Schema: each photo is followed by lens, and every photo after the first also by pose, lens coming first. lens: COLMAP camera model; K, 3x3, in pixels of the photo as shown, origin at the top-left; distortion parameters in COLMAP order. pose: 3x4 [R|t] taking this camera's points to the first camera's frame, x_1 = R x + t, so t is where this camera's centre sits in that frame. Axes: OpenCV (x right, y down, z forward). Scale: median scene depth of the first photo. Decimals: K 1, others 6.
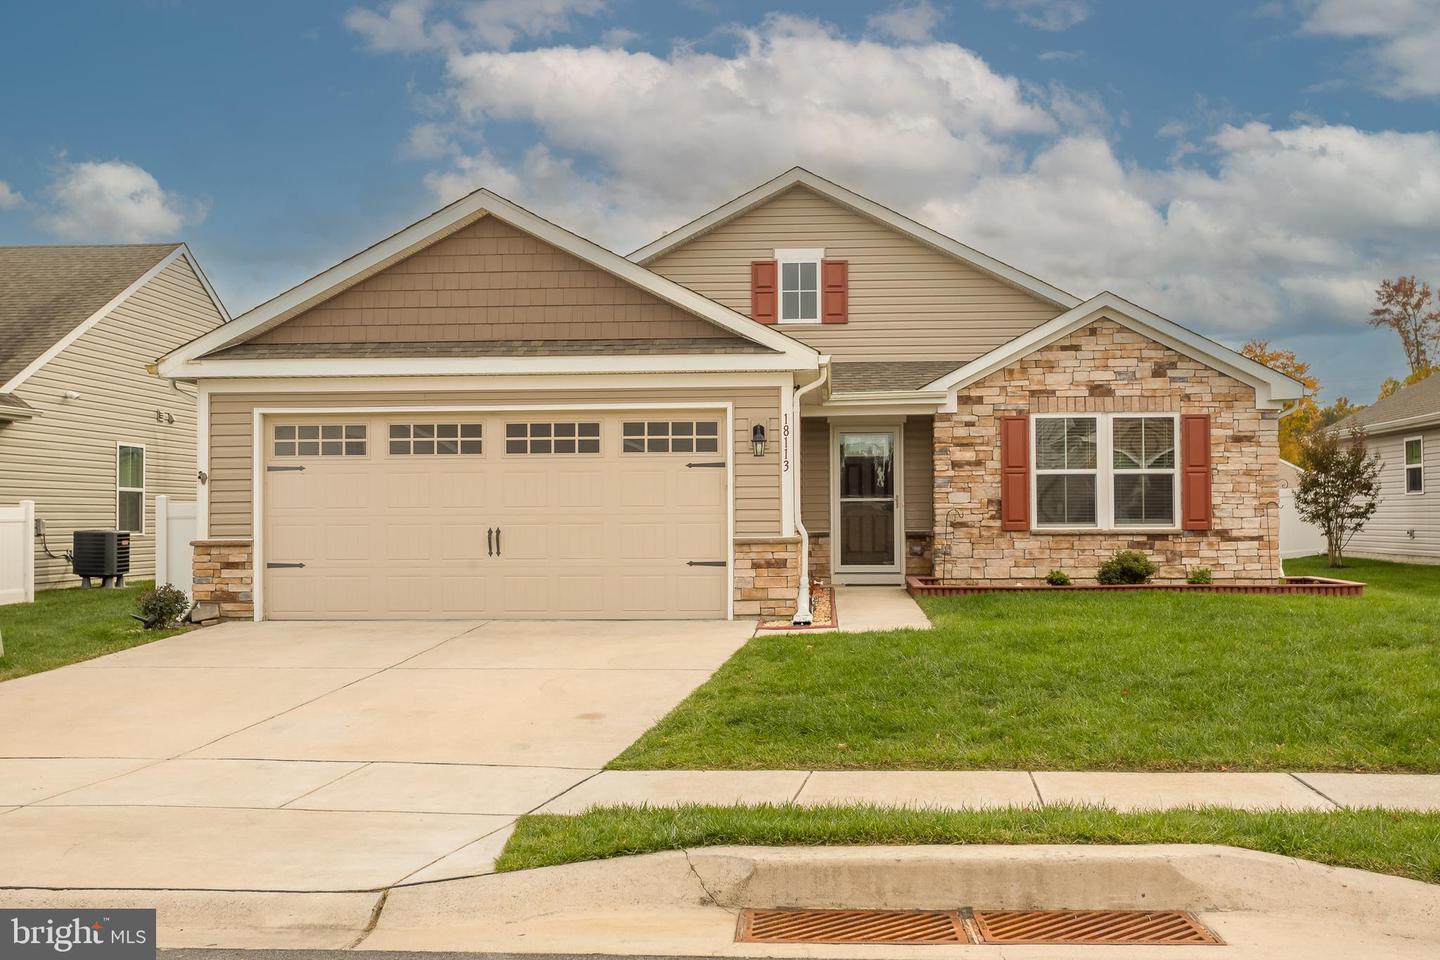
lens RADIAL K [[1581.7, 0, 720.0], [0, 1581.7, 480.0], [0, 0, 1]] dist [0.017015, 0.017935]
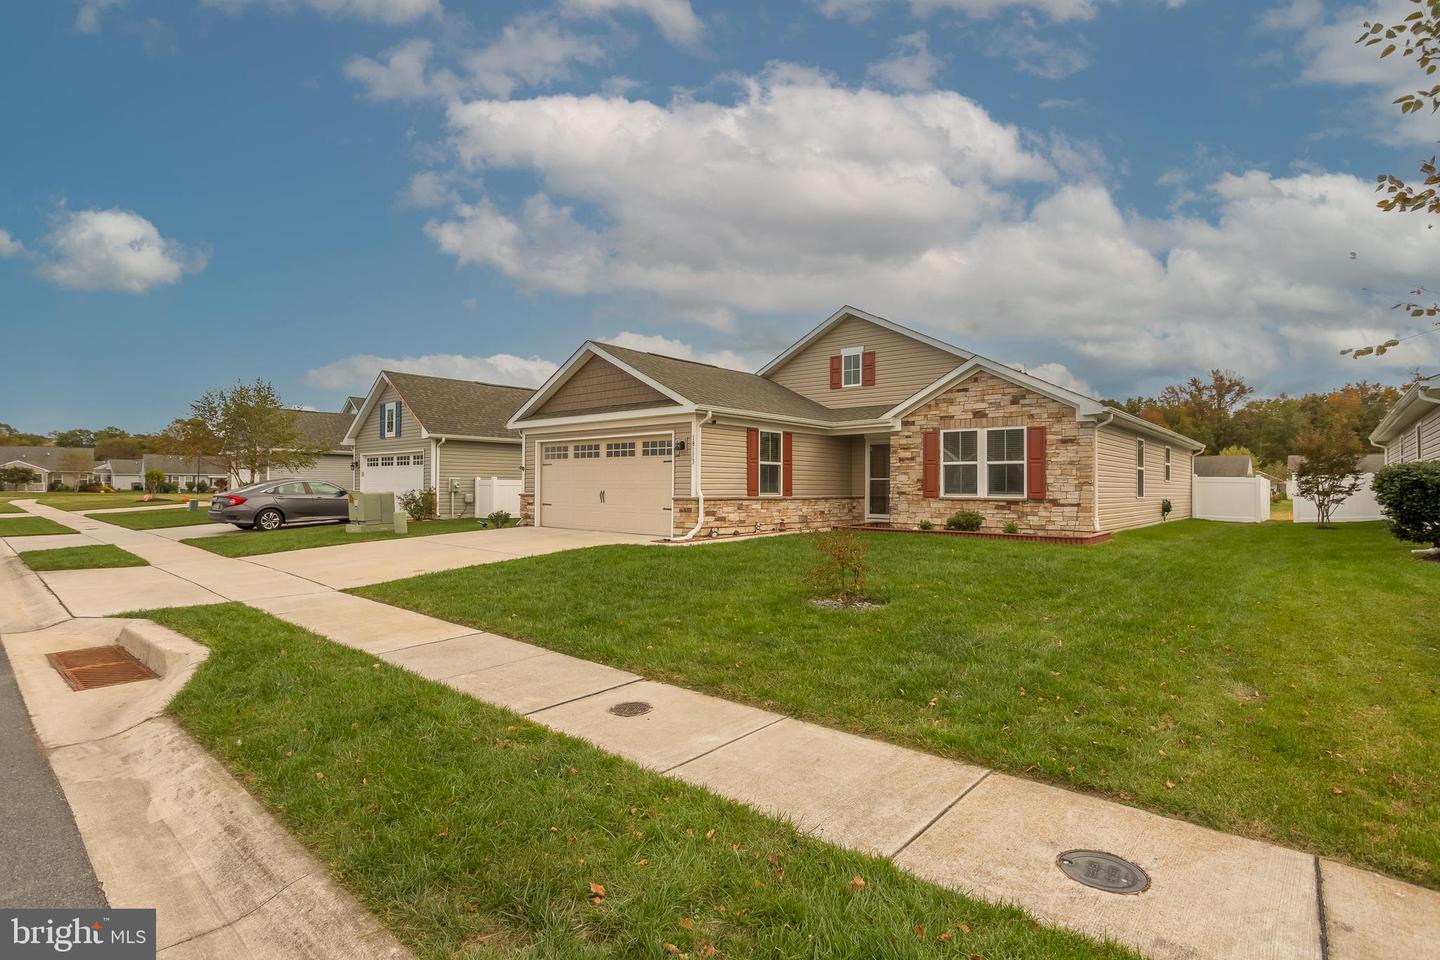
lens RADIAL K [[702.1, 0, 715.6], [0, 702.1, 475.3], [0, 0, 1]] dist [-0.054428, 0.038522]
pose [[0.792831, 0.001932, -0.609439, 0.584284], [0.002569, 0.999975, 0.006513, 0.002838], [0.609436, -0.006730, 0.792807, 0.305745]]
